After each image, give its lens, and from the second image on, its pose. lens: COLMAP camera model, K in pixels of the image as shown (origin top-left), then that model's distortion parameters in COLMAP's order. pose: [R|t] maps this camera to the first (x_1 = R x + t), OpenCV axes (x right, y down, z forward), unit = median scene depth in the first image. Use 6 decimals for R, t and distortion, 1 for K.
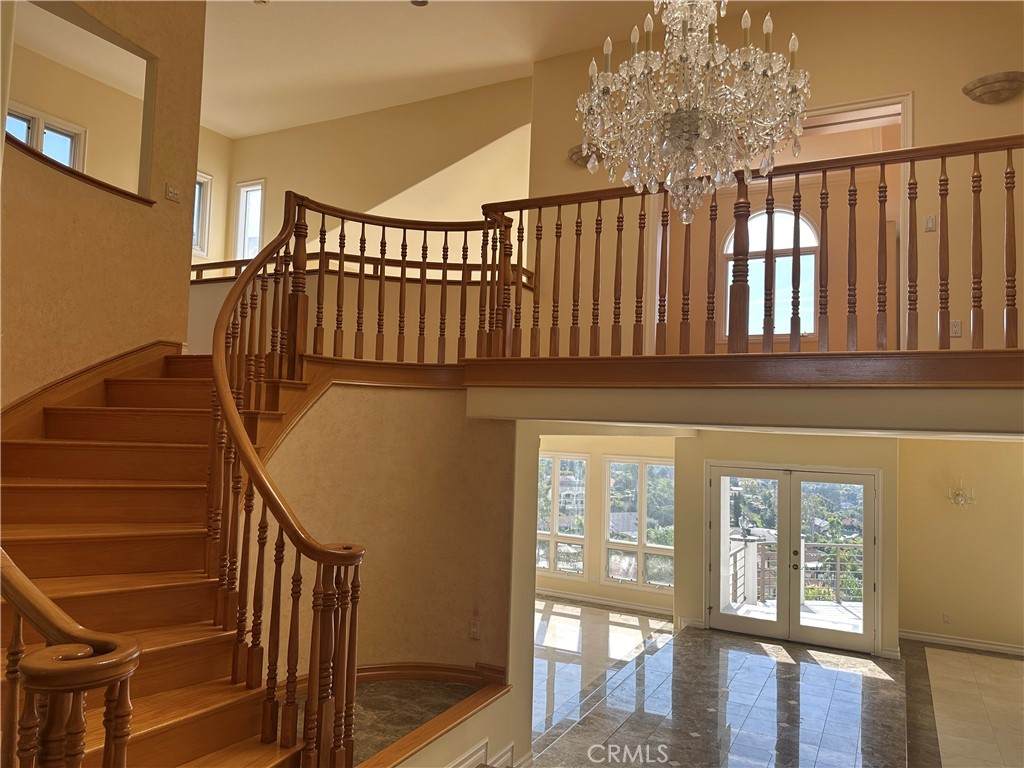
lens RADIAL K [[709.2, 0, 505.1], [0, 709.2, 383.2], [0, 0, 1]] dist [-0.000851, -0.013362]
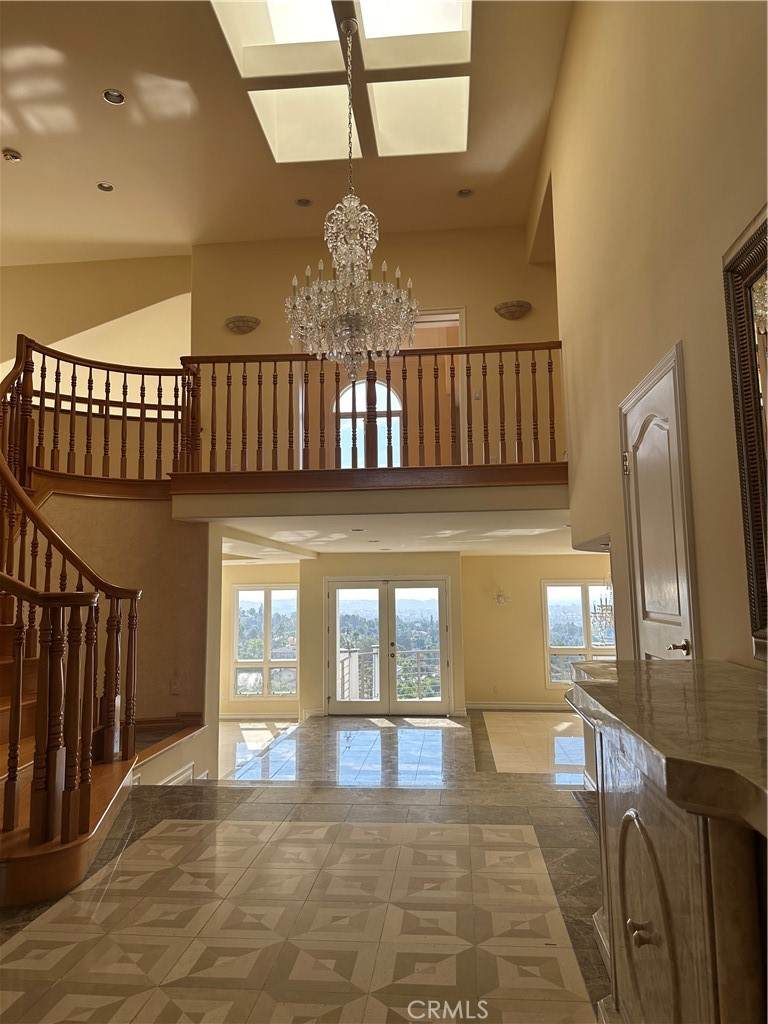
lens RADIAL K [[709.2, 0, 387.5], [0, 709.2, 513.2], [0, 0, 1]] dist [-0.000851, -0.013362]
pose [[0.916039, -0.001785, 0.401084, -0.191744], [0.020778, 0.998859, -0.043008, 0.092547], [-0.400550, 0.047731, 0.915031, -0.311934]]
